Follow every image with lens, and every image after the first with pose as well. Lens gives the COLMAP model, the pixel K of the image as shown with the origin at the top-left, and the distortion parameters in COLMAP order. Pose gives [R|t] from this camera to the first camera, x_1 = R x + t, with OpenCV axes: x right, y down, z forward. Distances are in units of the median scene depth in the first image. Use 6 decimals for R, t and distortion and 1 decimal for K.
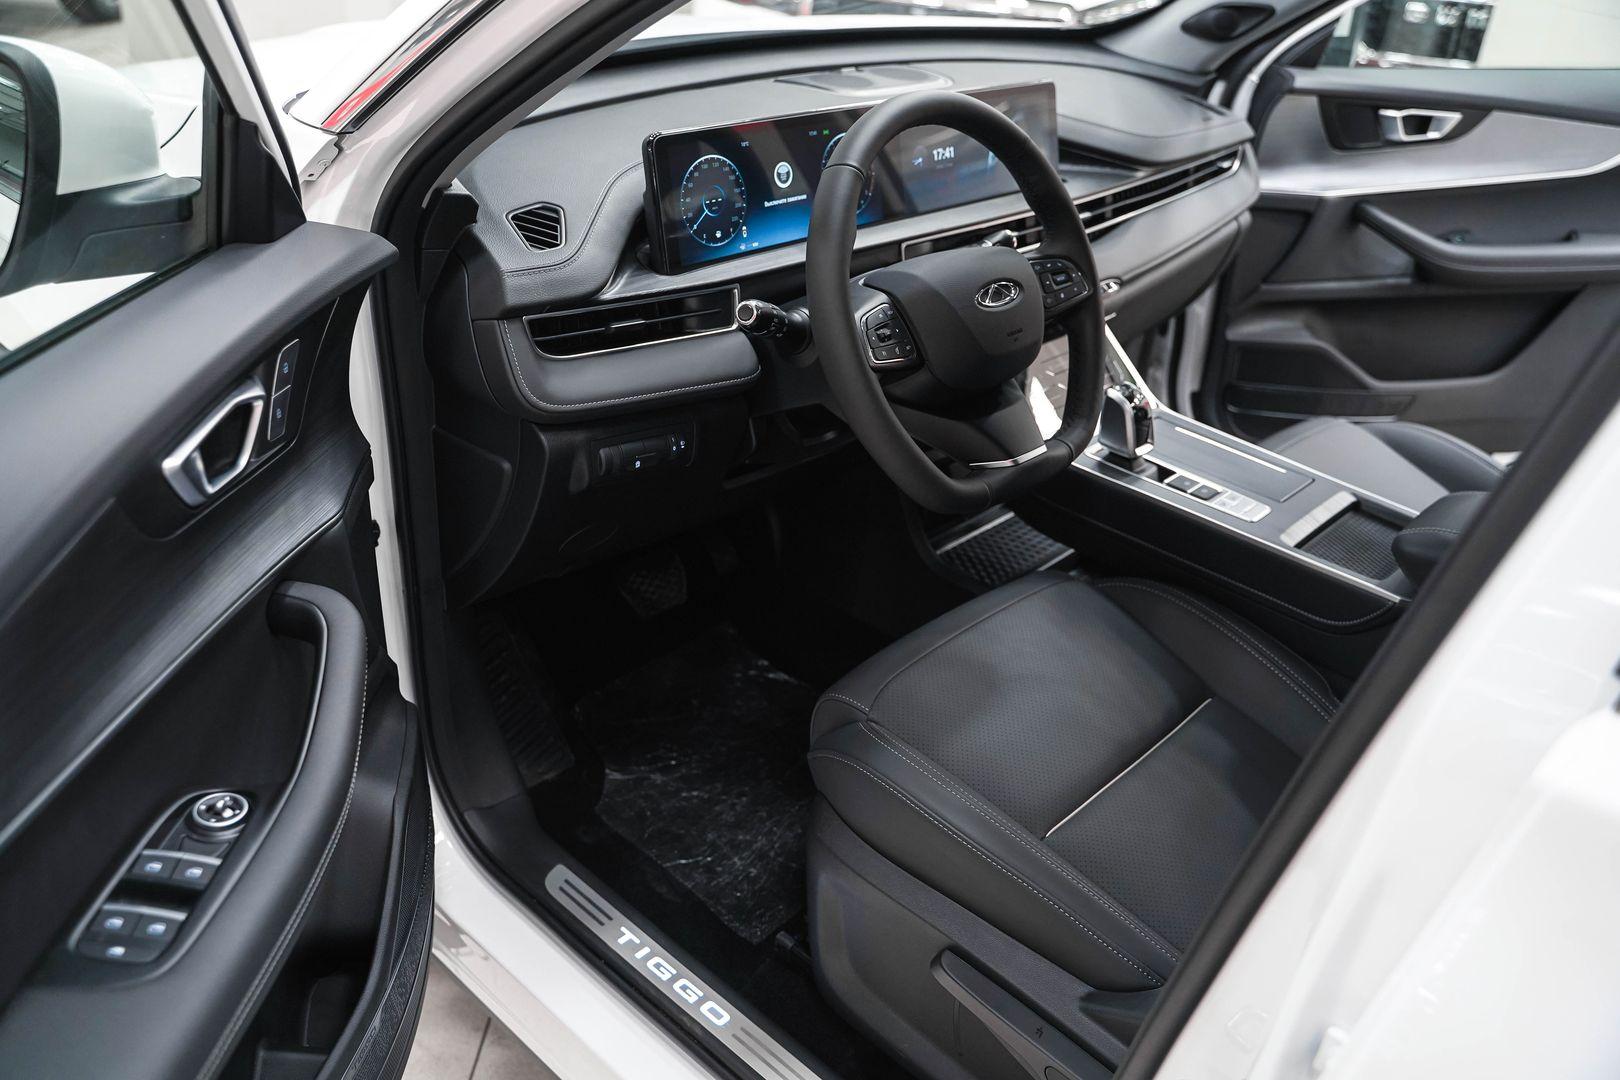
lens RADIAL K [[1323.7, 0, 807.2], [0, 1323.7, 542.6], [0, 0, 1]] dist [-0.119449, 0.091081]
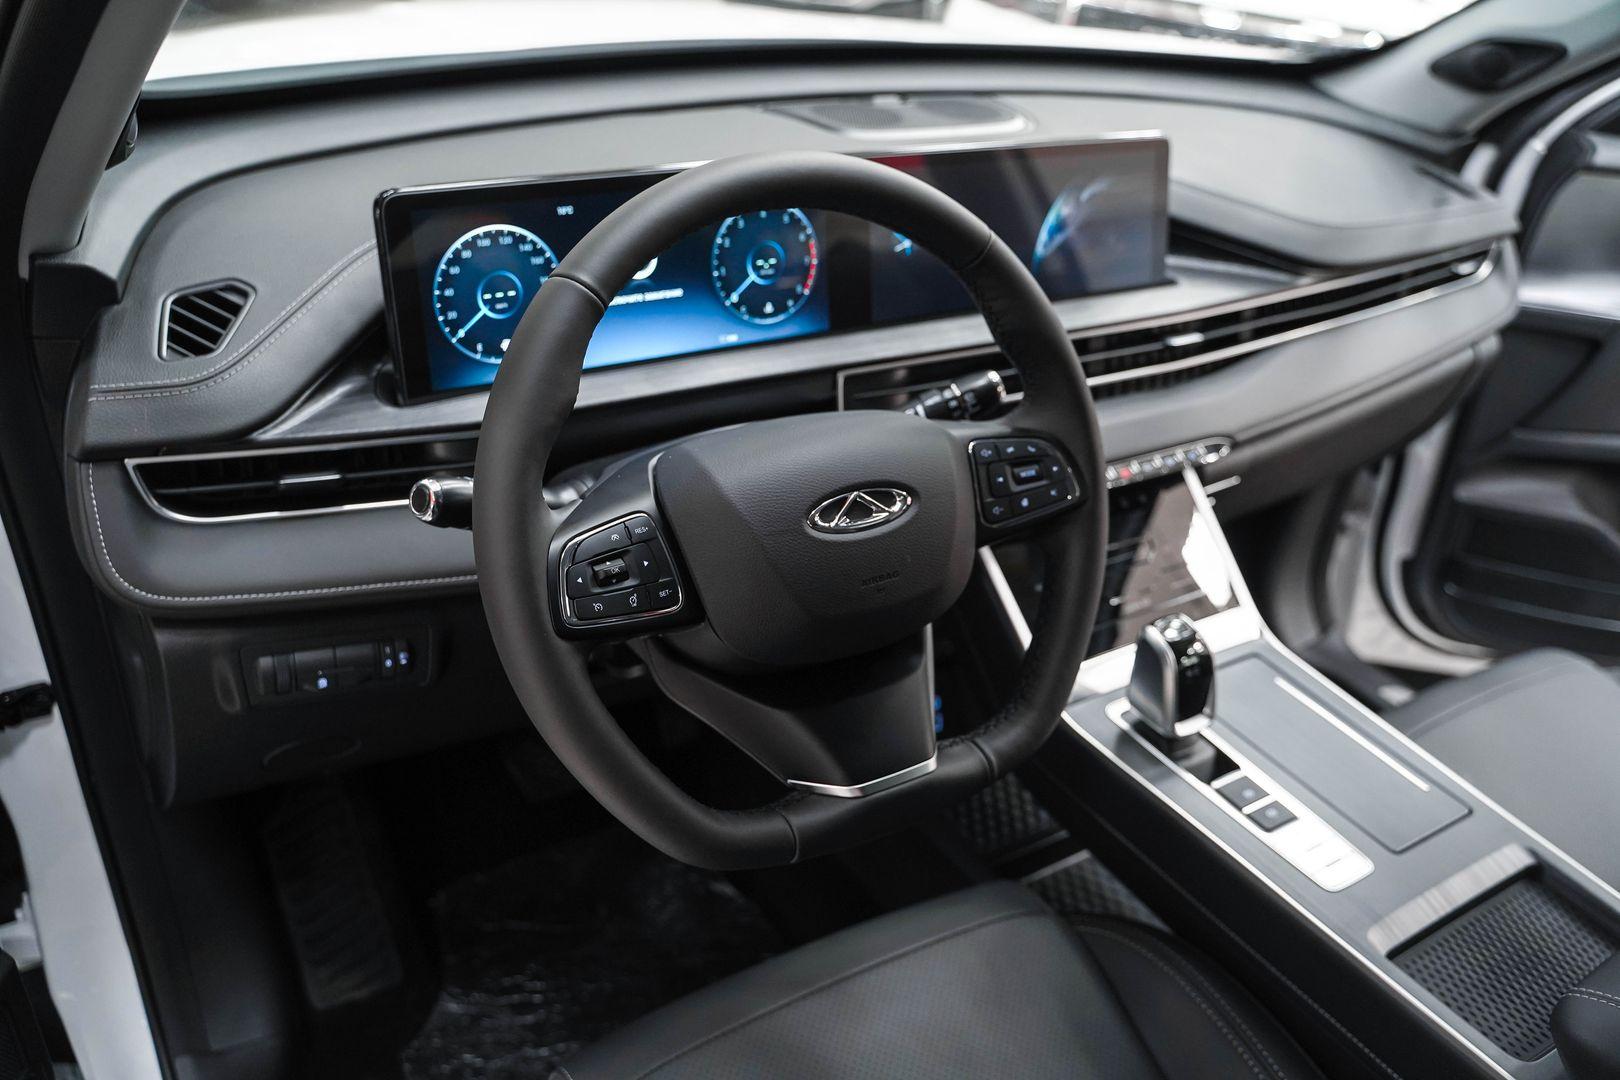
lens RADIAL K [[1323.7, 0, 808.0], [0, 1323.7, 541.7], [0, 0, 1]] dist [-0.119449, 0.091081]
pose [[0.967868, 0.135881, -0.211586, 0.197201], [-0.136401, 0.990578, 0.012205, -0.141585], [0.211251, 0.017048, 0.977283, 0.334788]]
